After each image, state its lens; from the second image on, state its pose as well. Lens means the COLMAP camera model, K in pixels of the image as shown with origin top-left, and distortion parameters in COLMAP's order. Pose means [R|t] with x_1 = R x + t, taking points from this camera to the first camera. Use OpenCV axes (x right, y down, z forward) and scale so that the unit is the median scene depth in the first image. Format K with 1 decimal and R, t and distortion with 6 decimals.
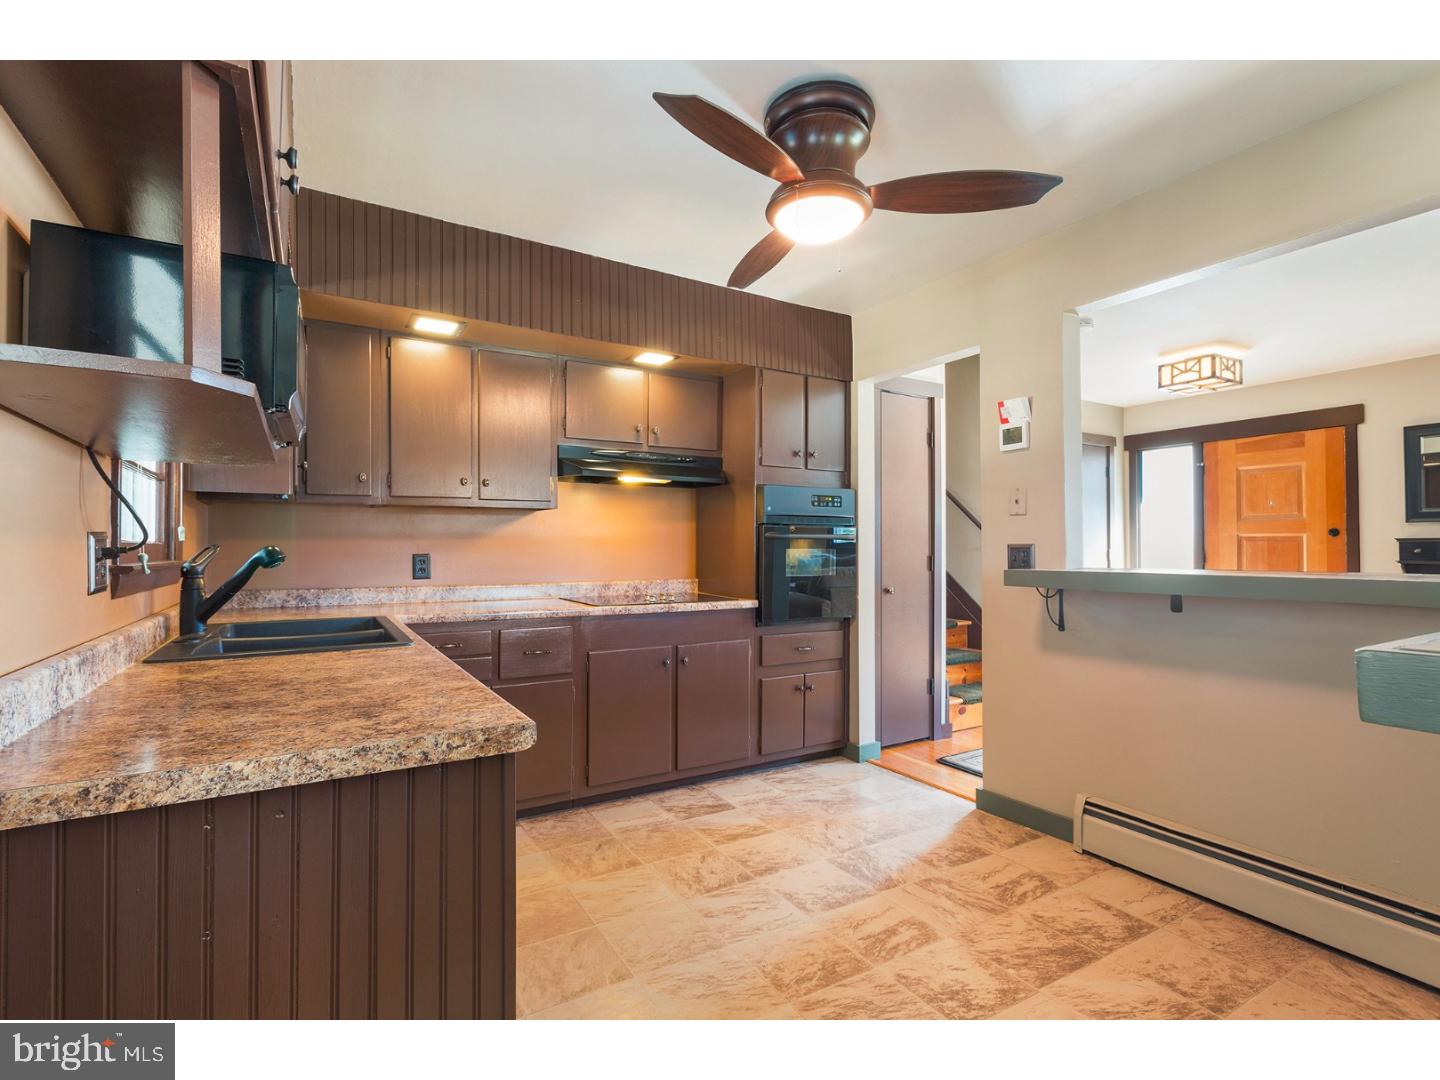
lens RADIAL K [[676.5, 0, 720.0], [0, 676.5, 540.0], [0, 0, 1]] dist [0.000370, 0.000114]
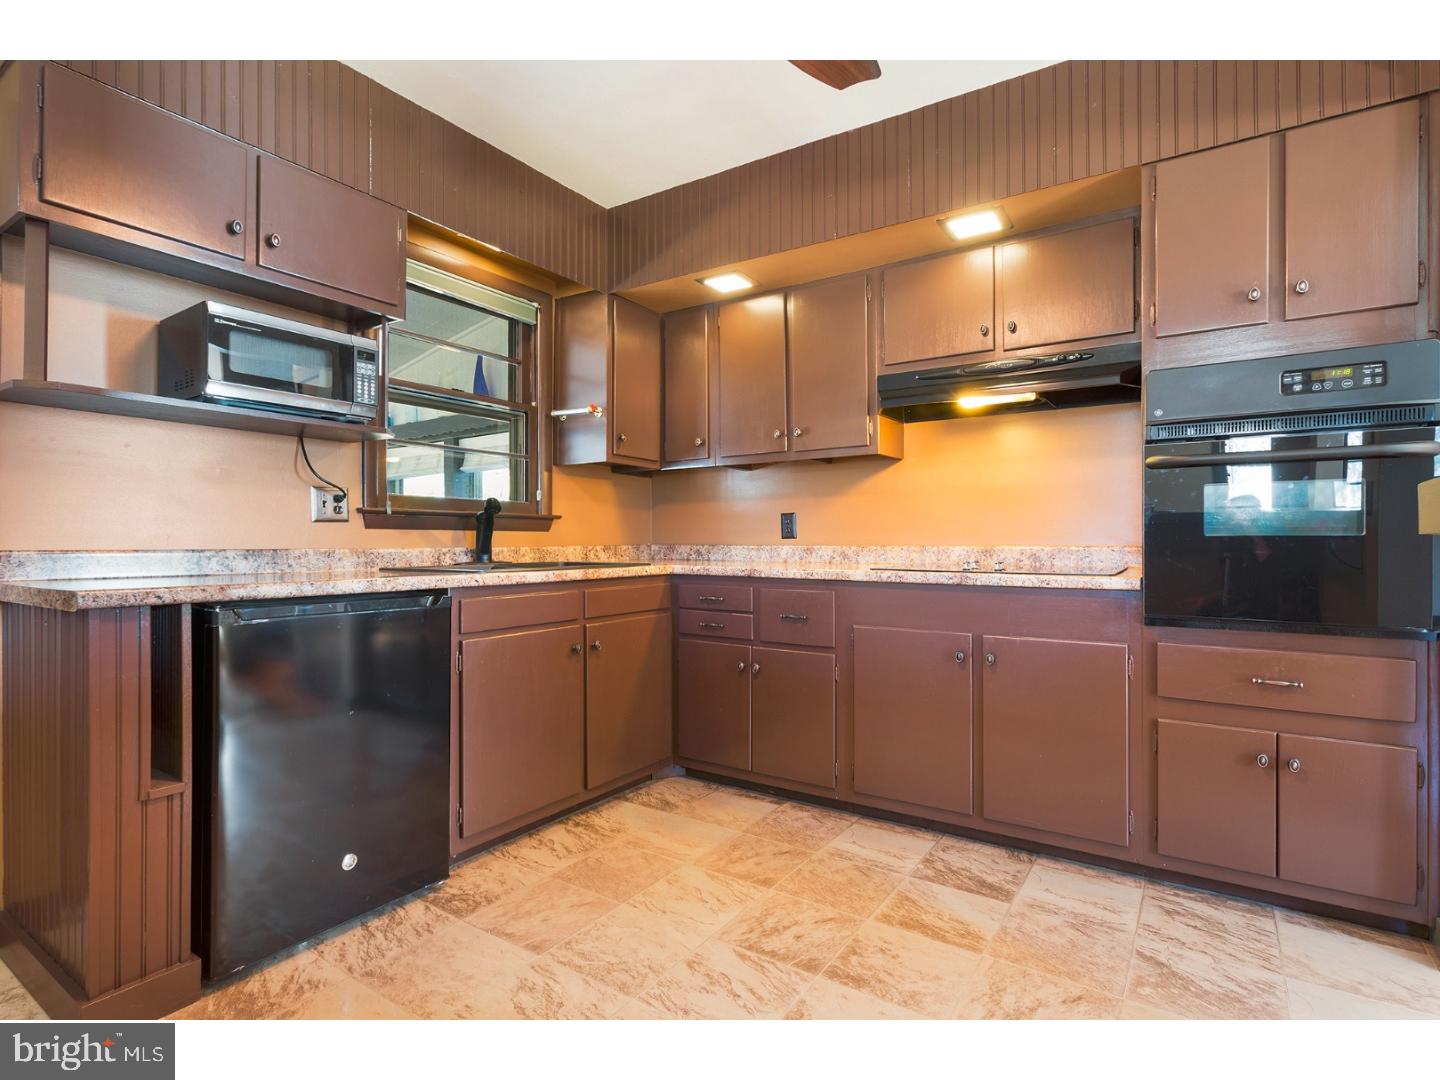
lens RADIAL K [[710.1, 0, 720.0], [0, 710.1, 540.0], [0, 0, 1]] dist [0.000419, 0.000631]
pose [[0.450159, 0.001488, -0.892947, 0.480071], [0.013501, 0.999873, 0.008472, 0.052905], [0.892847, -0.015869, 0.450081, 0.466469]]
